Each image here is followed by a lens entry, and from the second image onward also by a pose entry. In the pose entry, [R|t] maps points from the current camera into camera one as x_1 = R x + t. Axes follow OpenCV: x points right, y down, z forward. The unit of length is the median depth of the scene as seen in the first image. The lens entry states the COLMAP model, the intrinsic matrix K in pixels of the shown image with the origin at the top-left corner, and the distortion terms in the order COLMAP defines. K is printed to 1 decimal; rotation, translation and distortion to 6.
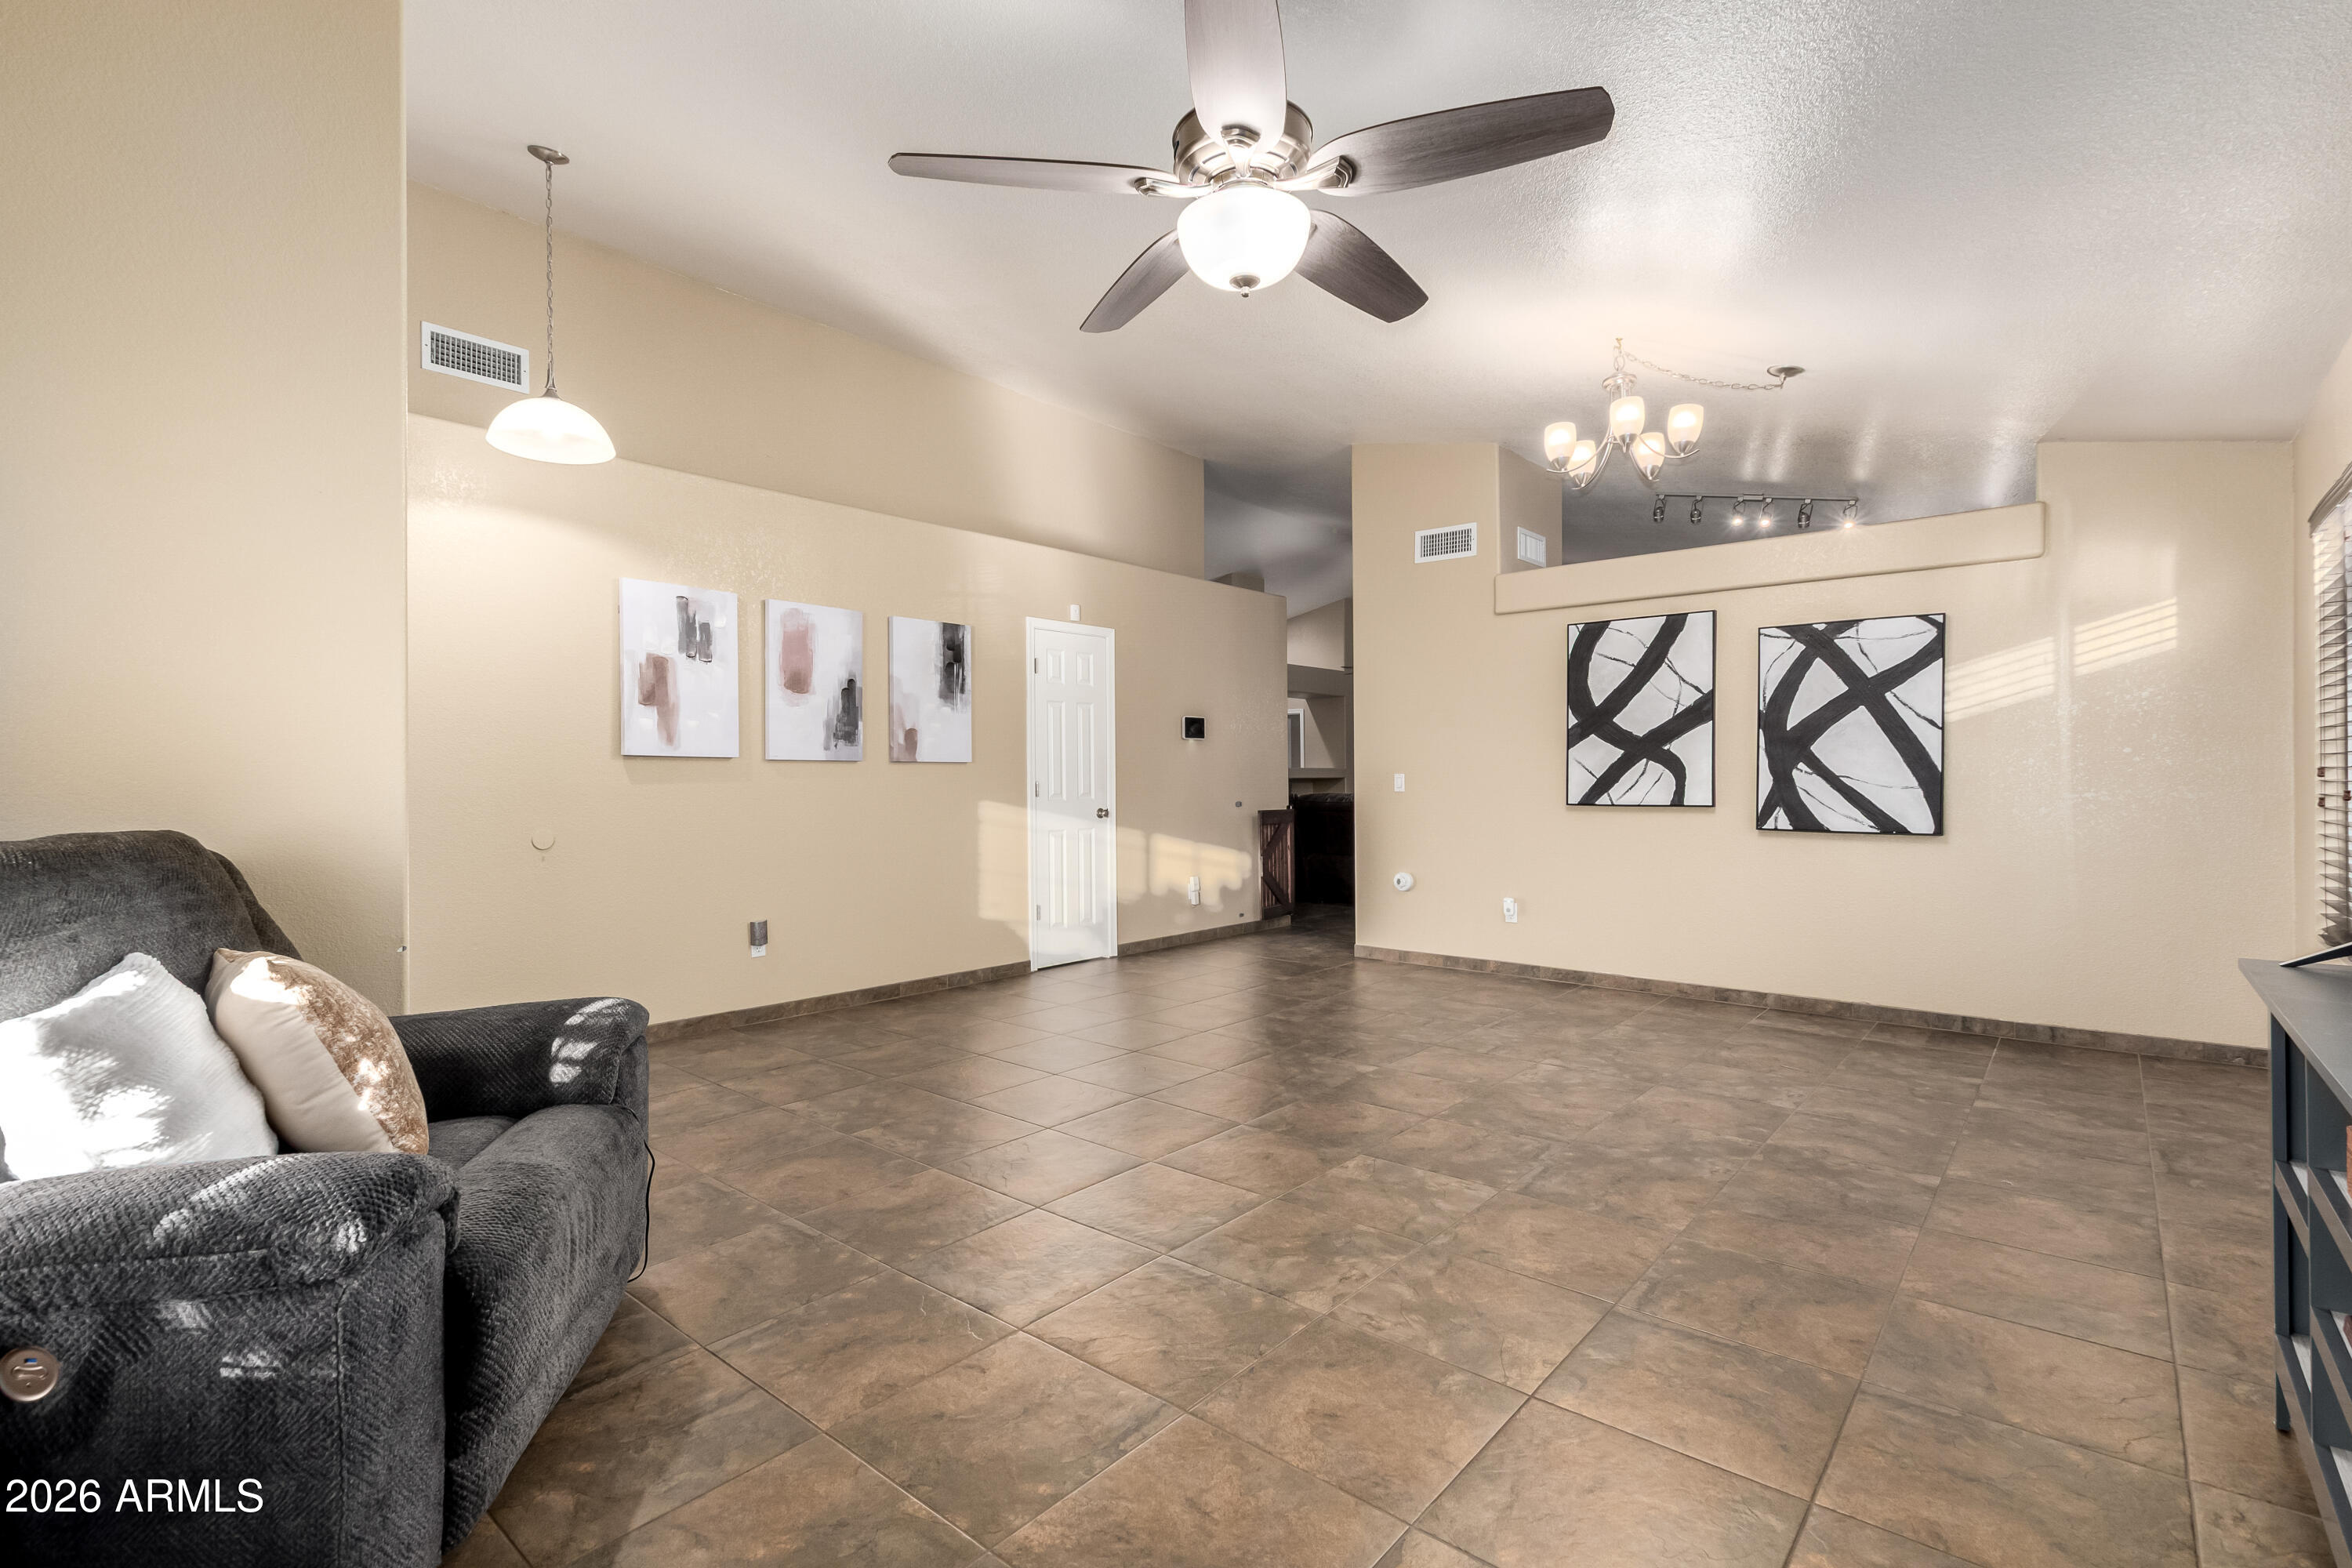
lens RADIAL K [[1075.9, 0, 1176.0], [0, 1075.9, 784.0], [0, 0, 1]] dist [0.003459, 0.000175]
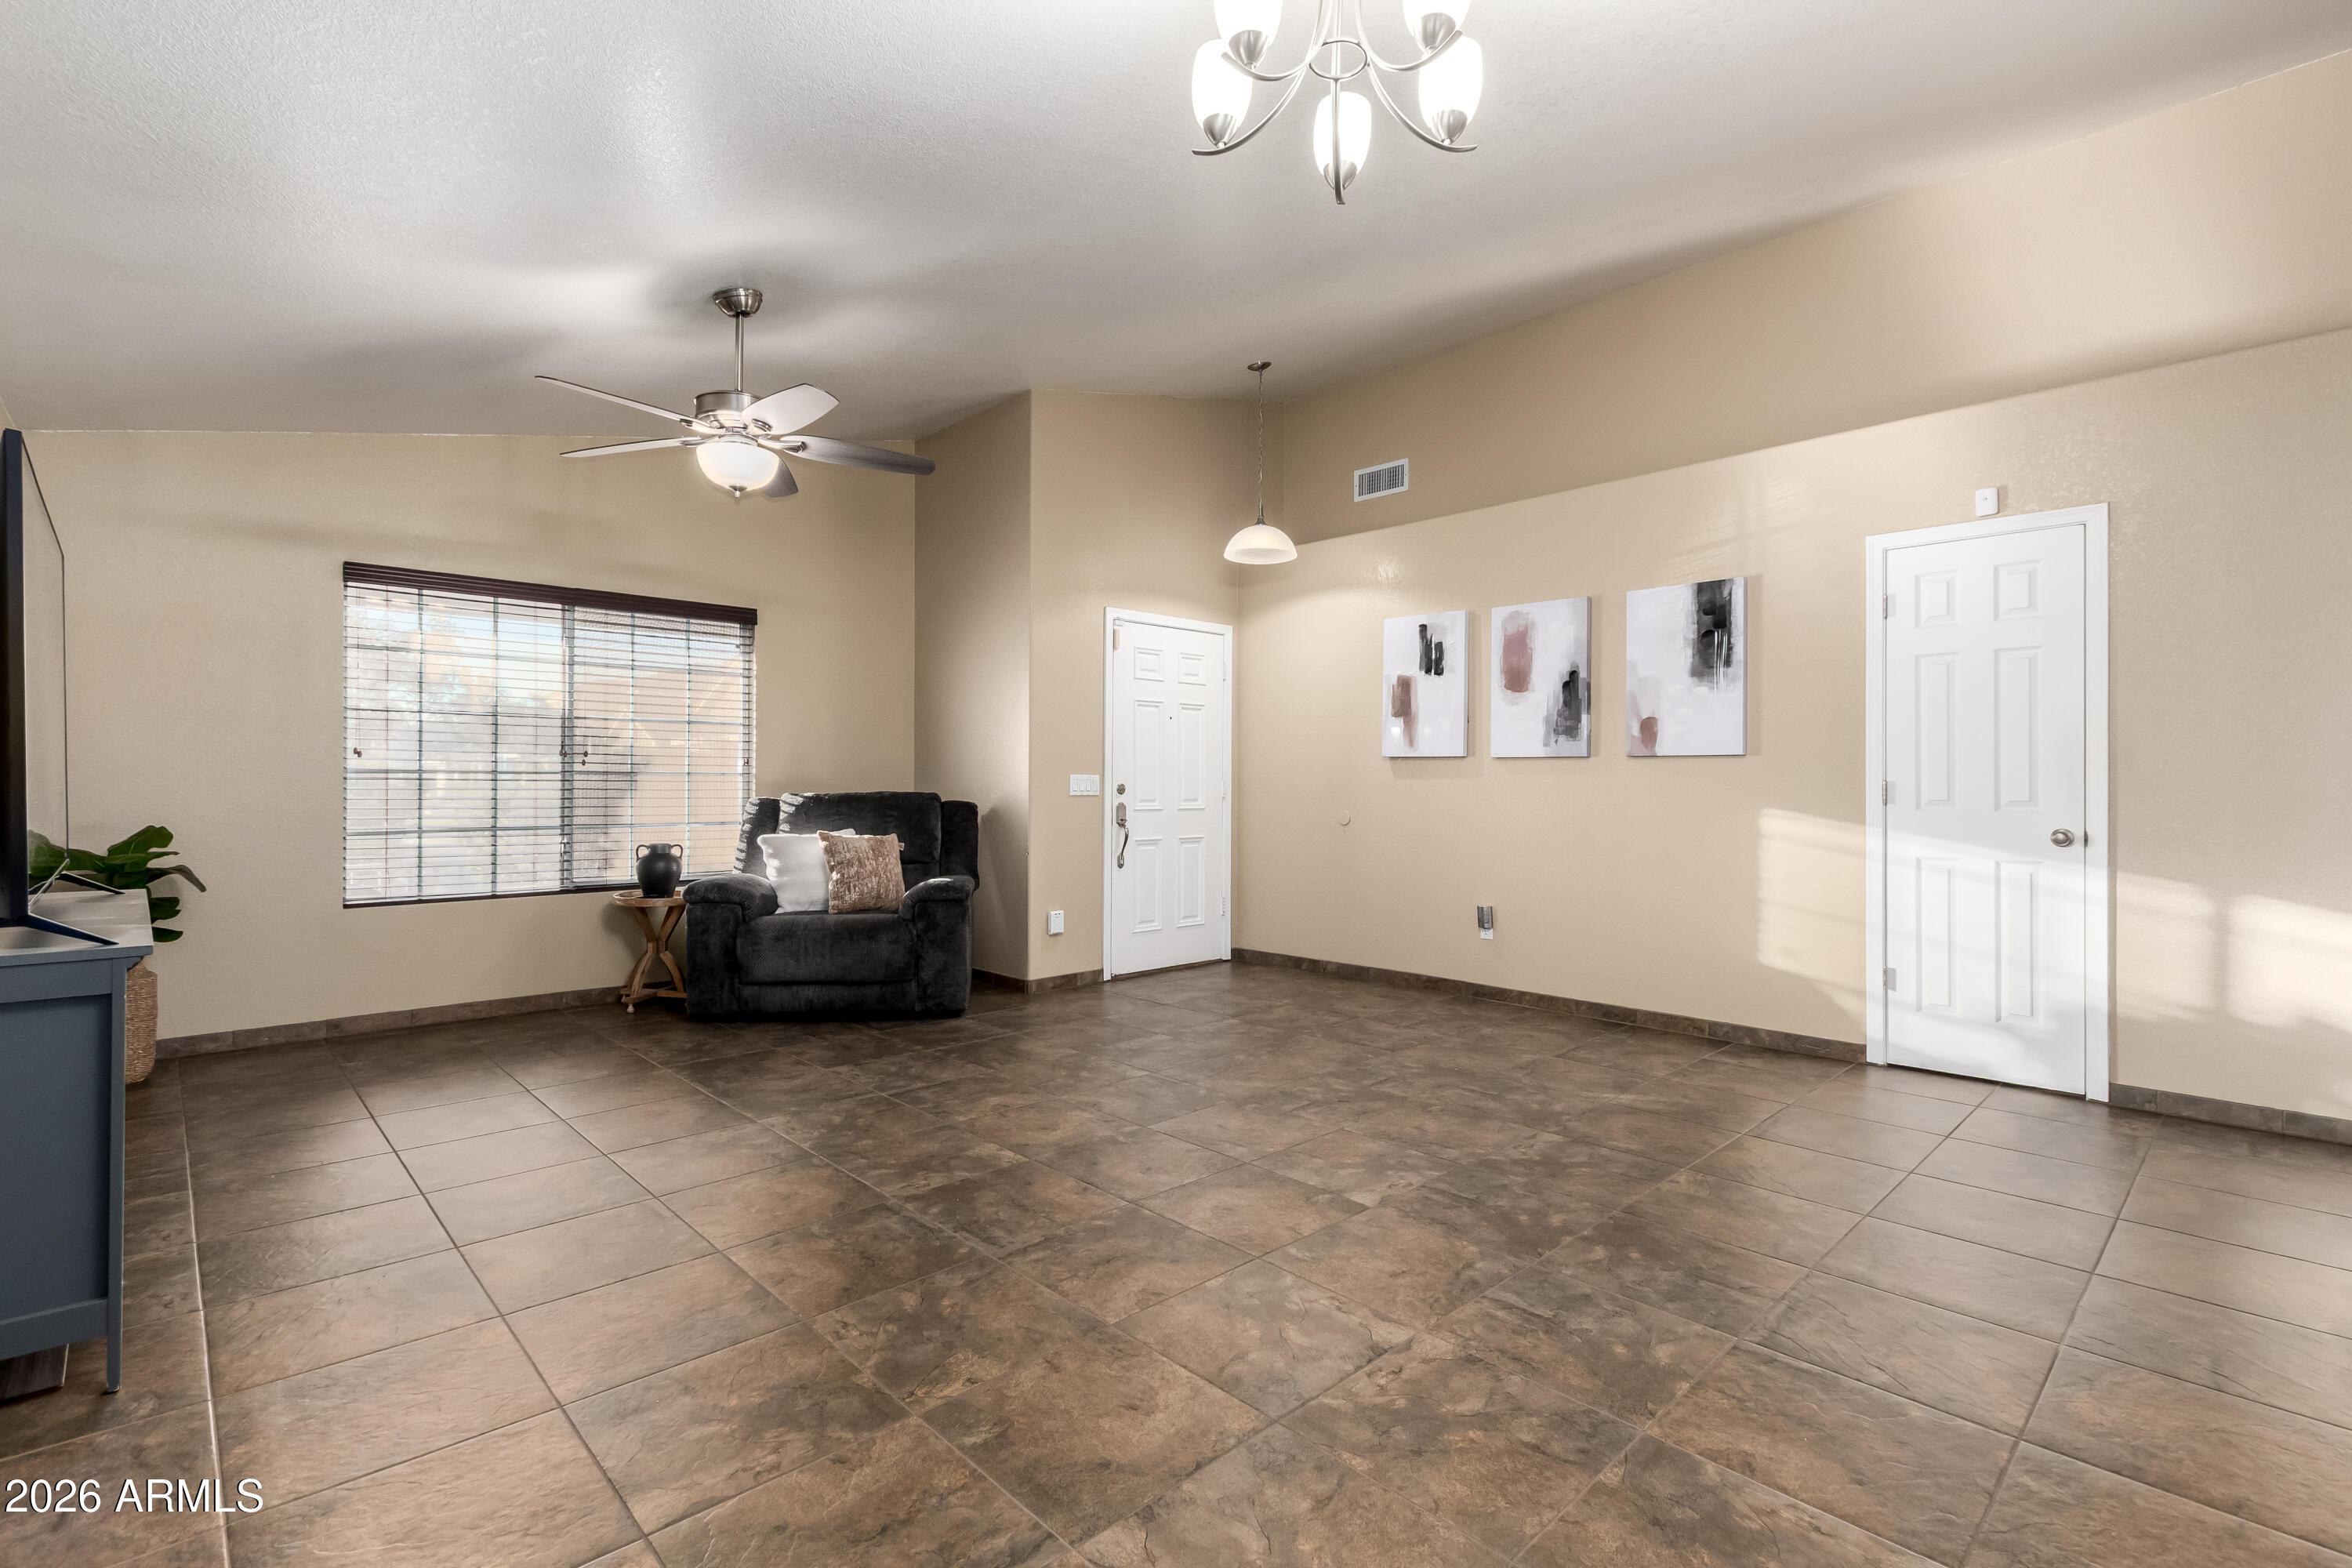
lens RADIAL K [[1086.9, 0, 1167.9], [0, 1086.9, 776.1], [0, 0, 1]] dist [0.001480, -0.000010]
pose [[-0.108430, 0.001452, -0.994103, 0.704942], [-0.008034, 0.999965, 0.002337, -0.003585], [0.994072, 0.008240, -0.108415, 0.762546]]
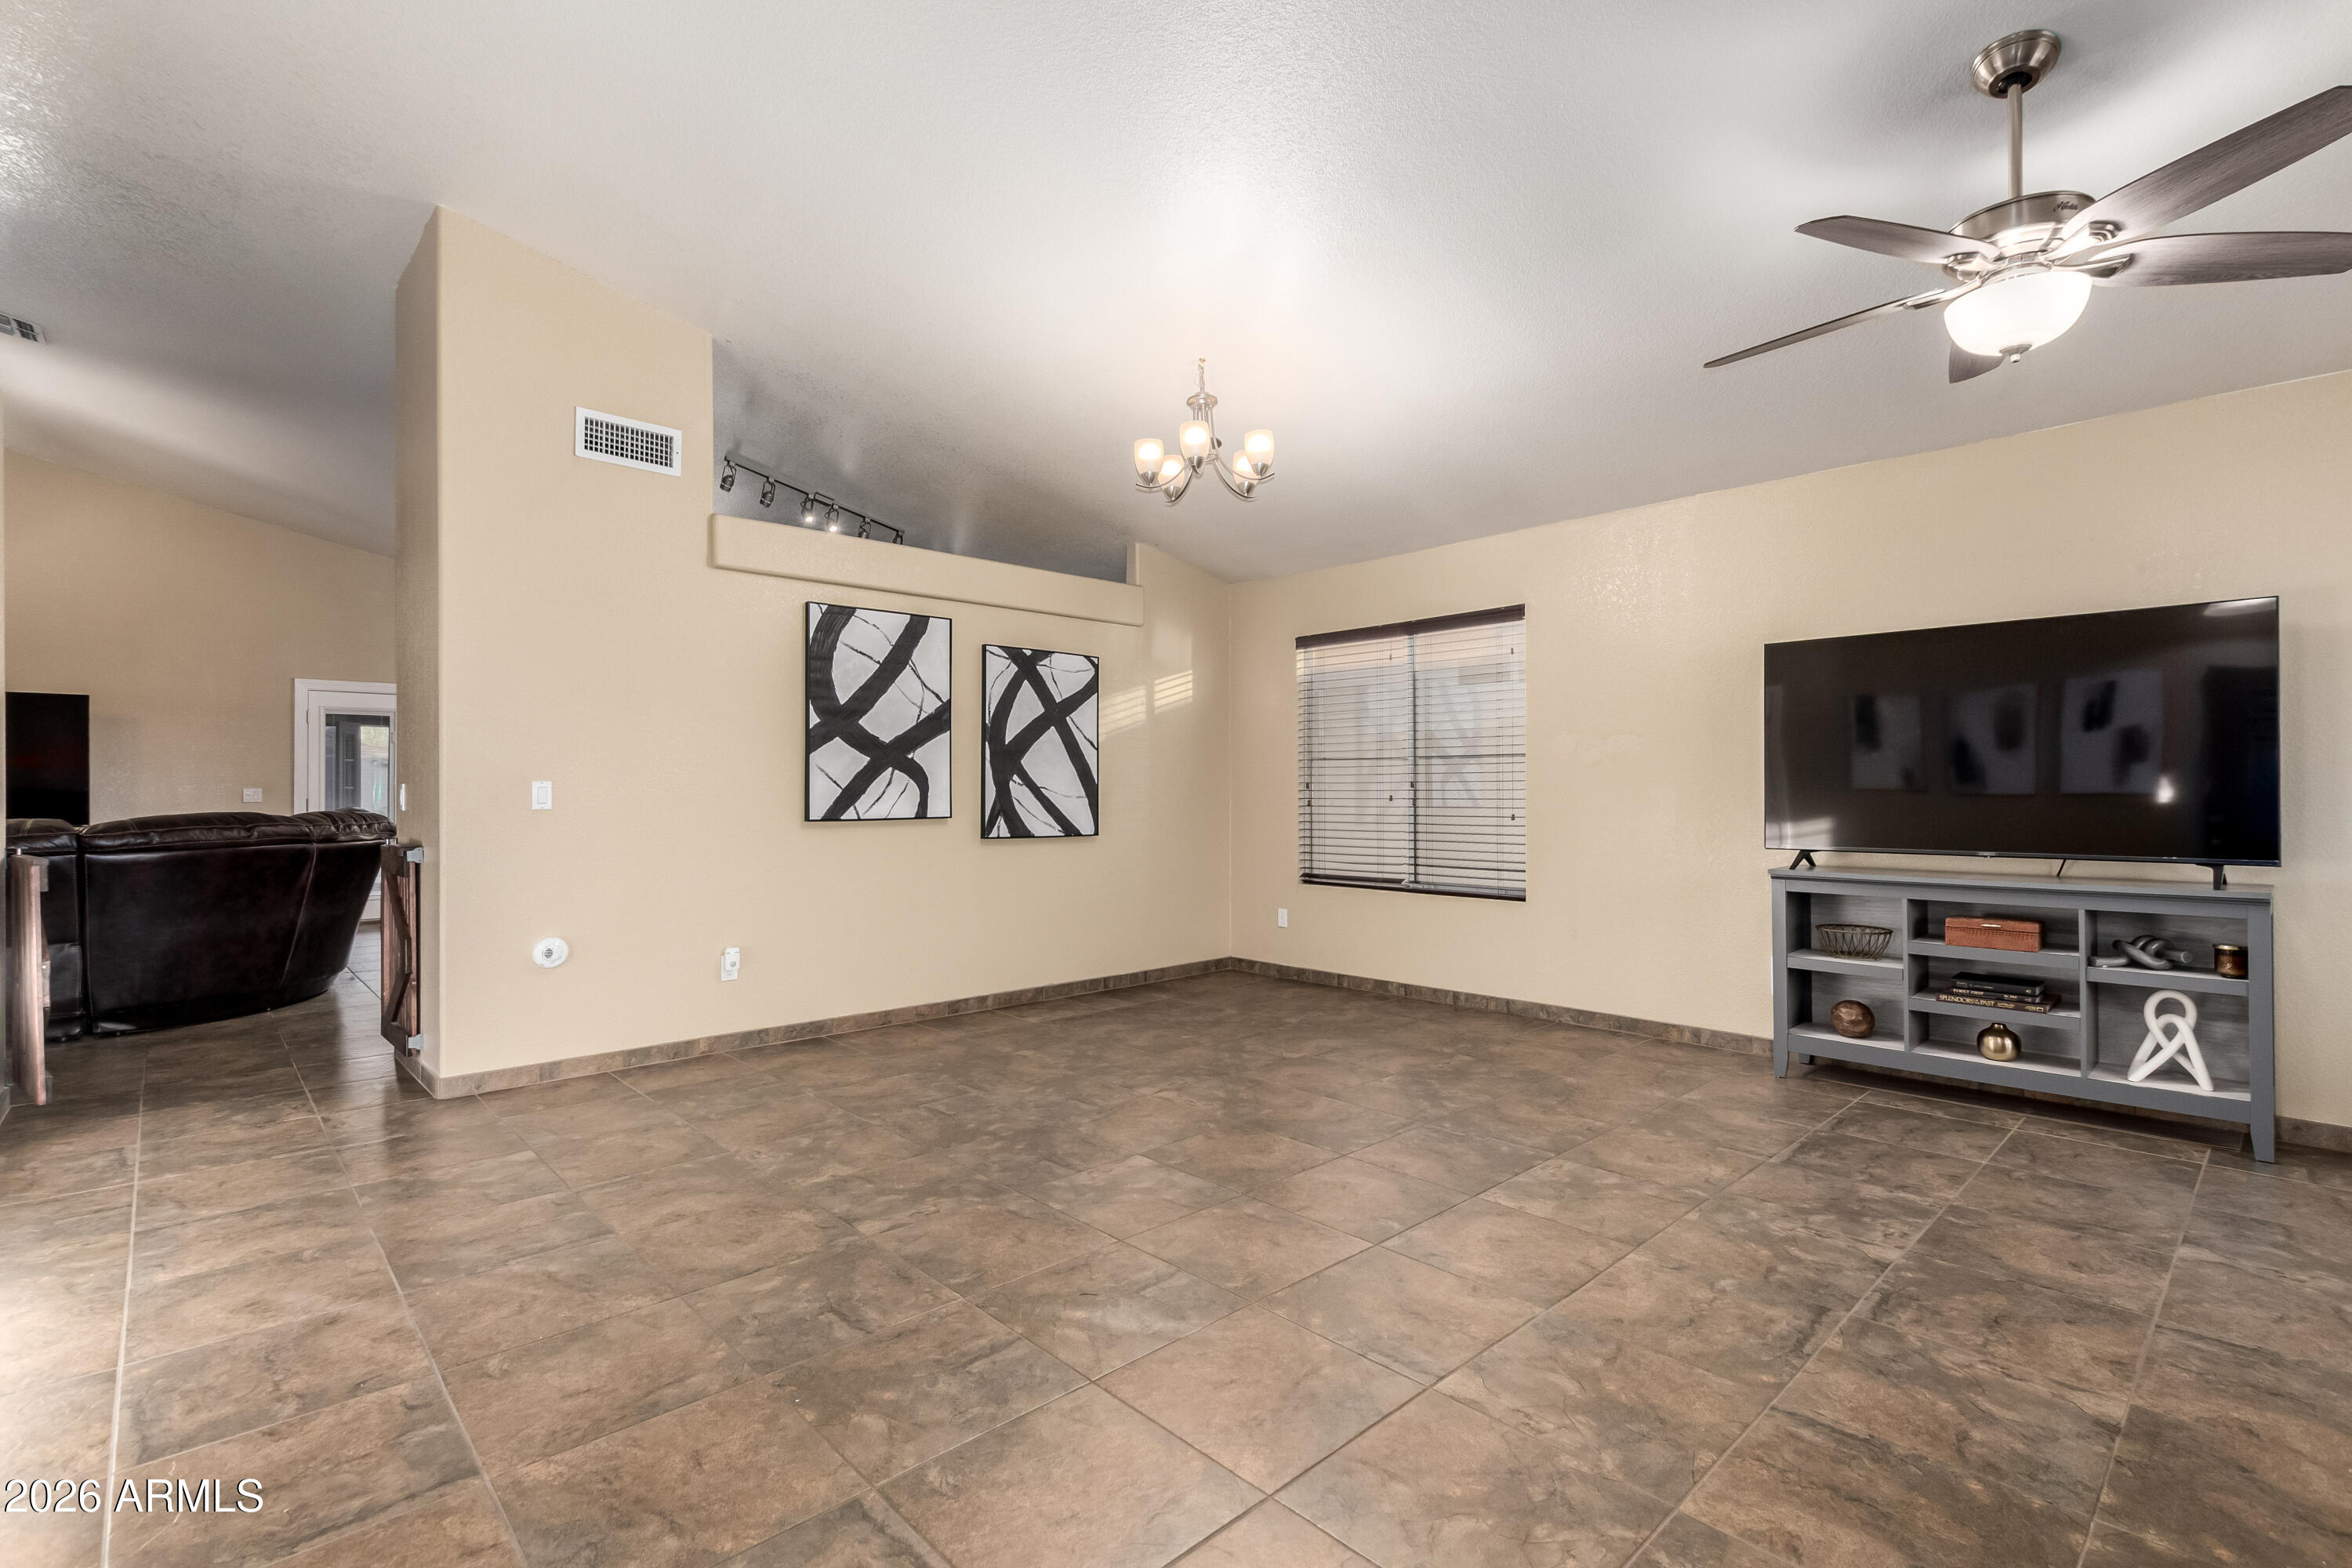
lens RADIAL K [[1075.9, 0, 1176.0], [0, 1075.9, 784.0], [0, 0, 1]] dist [0.003459, 0.000175]
pose [[0.108117, 0.009559, 0.994092, -0.473479], [0.008105, 0.999912, -0.010497, 0.002132], [-0.994105, 0.009192, 0.108030, 0.714580]]
